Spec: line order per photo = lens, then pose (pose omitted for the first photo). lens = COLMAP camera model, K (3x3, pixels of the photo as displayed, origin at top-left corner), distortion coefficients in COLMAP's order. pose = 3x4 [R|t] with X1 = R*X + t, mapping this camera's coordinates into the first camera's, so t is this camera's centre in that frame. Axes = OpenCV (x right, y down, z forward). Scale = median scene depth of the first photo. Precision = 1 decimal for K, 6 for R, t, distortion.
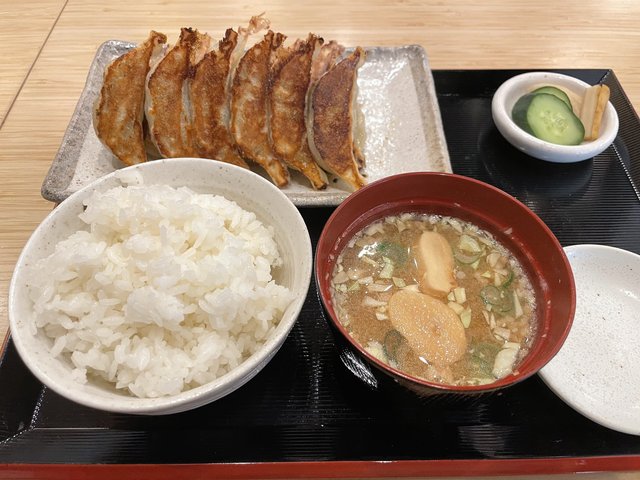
lens RADIAL K [[498.7, 0, 320.0], [0, 498.7, 240.0], [0, 0, 1]] dist [0.029648, -0.004025]
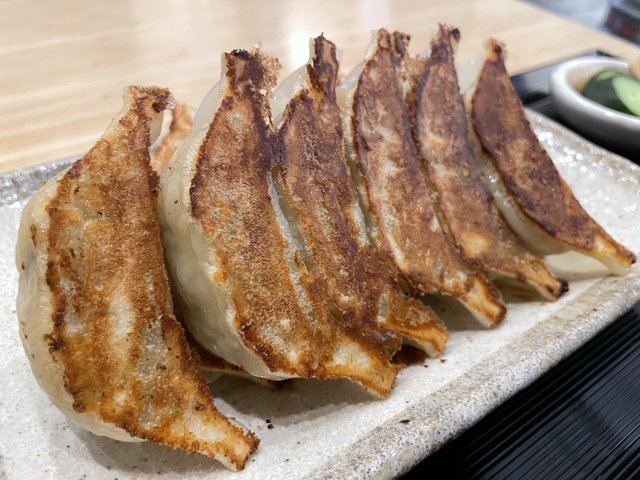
lens RADIAL K [[498.7, 0, 320.0], [0, 498.7, 240.0], [0, 0, 1]] dist [0.029648, -0.004025]
pose [[0.841866, -0.342527, 0.417058, -0.411020], [0.421110, 0.900229, -0.110693, -0.205100], [-0.337533, 0.268816, 0.902114, 0.631617]]
